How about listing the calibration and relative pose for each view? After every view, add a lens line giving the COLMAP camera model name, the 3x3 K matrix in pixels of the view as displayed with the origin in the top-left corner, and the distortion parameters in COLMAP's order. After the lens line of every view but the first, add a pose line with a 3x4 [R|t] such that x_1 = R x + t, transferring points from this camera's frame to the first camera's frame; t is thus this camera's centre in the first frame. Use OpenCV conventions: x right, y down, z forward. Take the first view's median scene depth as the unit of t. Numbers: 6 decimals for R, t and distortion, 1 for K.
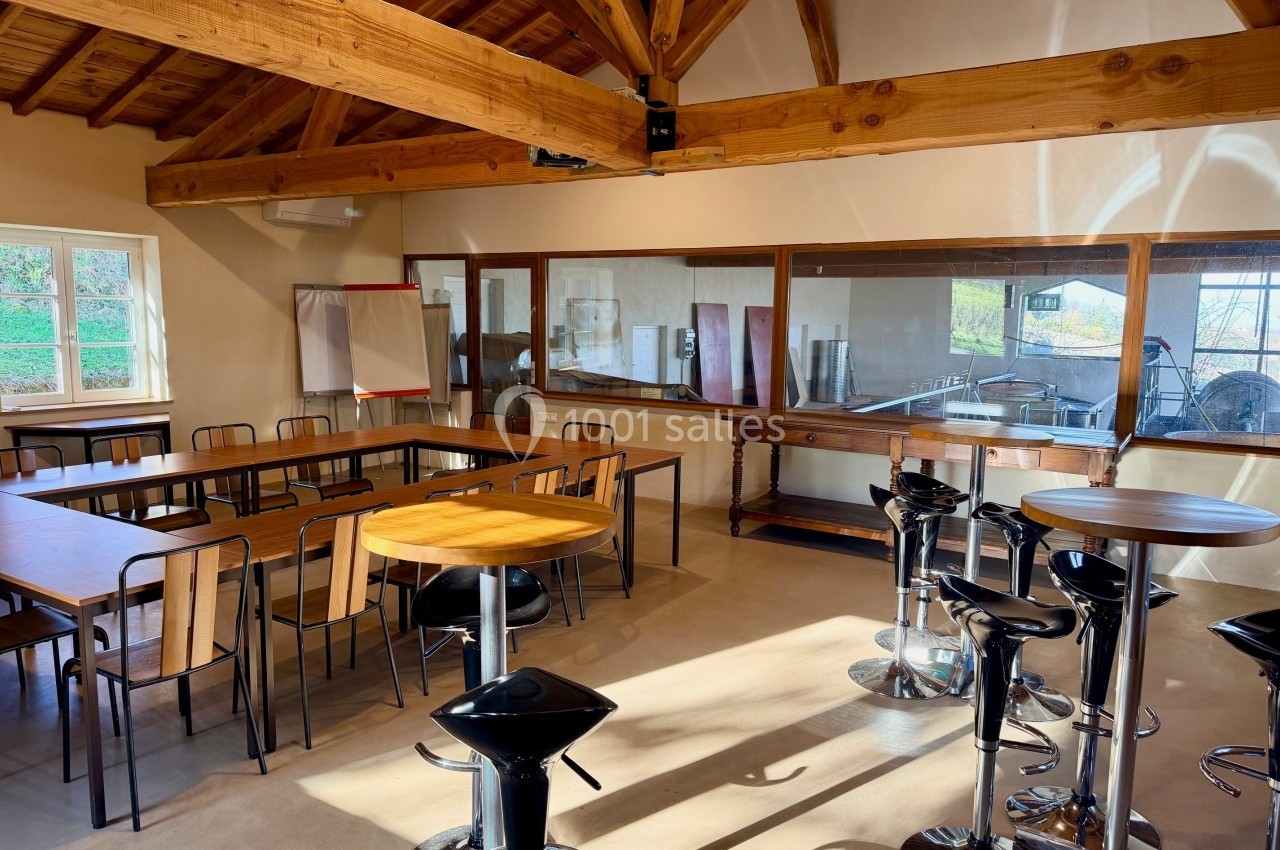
lens RADIAL K [[911.8, 0, 640.3], [0, 911.8, 429.3], [0, 0, 1]] dist [0.042242, -0.043833]
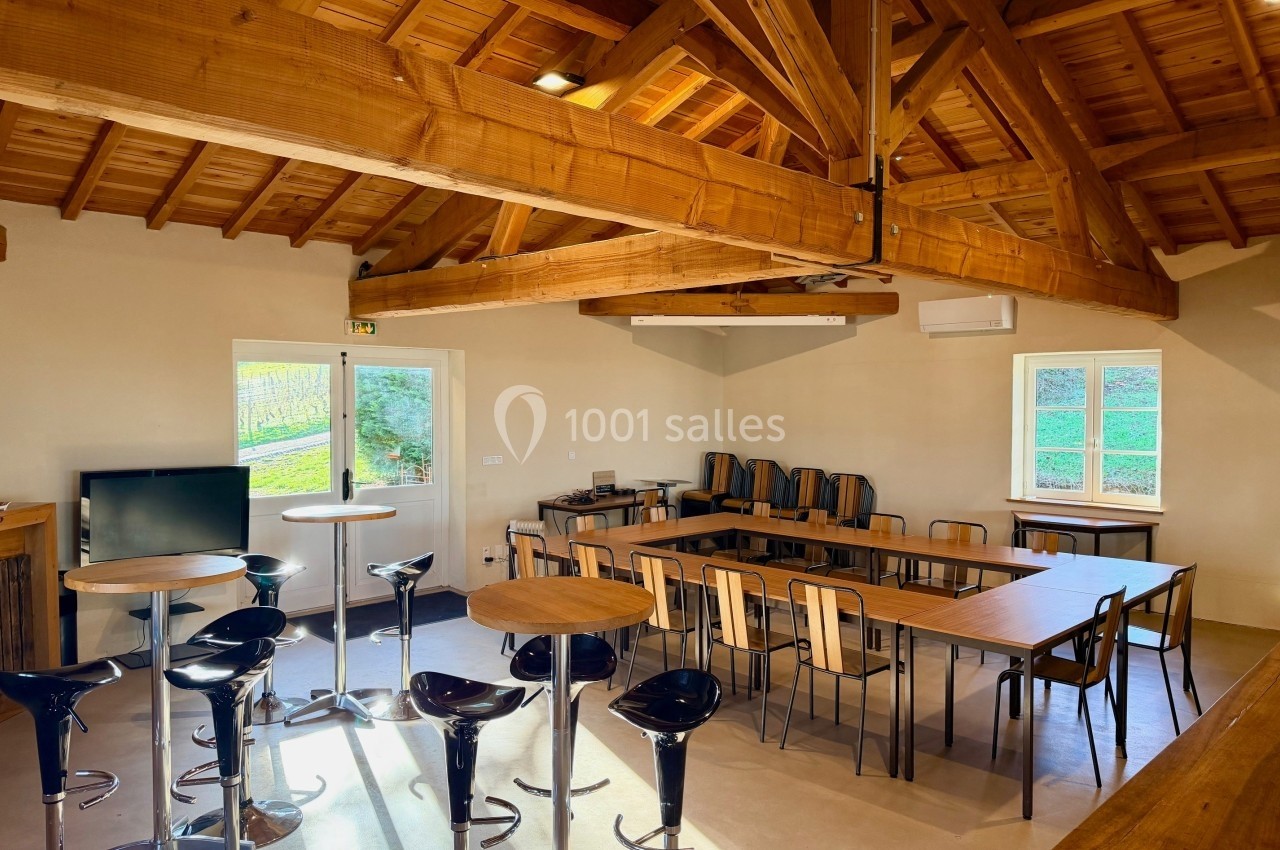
lens RADIAL K [[911.8, 0, 639.6], [0, 911.8, 429.5], [0, 0, 1]] dist [0.042242, -0.043833]
pose [[-0.196622, 0.022557, -0.980220, 0.698620], [-0.135740, 0.989482, 0.049998, -0.115131], [0.971038, 0.142886, -0.191492, 0.780196]]
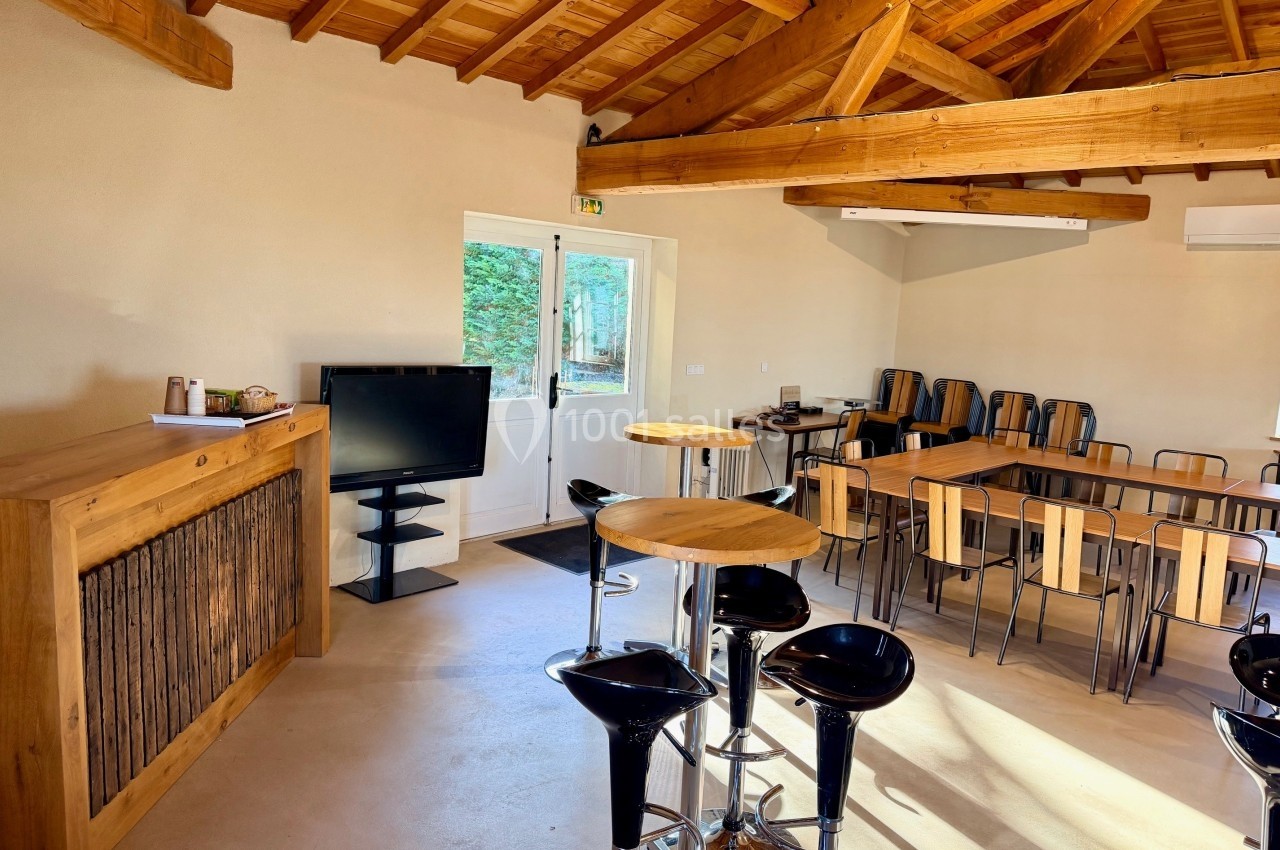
lens RADIAL K [[911.8, 0, 630.1], [0, 911.8, 446.8], [0, 0, 1]] dist [0.042242, -0.043833]
pose [[-0.177843, 0.133748, -0.974927, 0.630767], [-0.179949, 0.969595, 0.165842, -0.075559], [0.967466, 0.204931, -0.148368, 0.544136]]
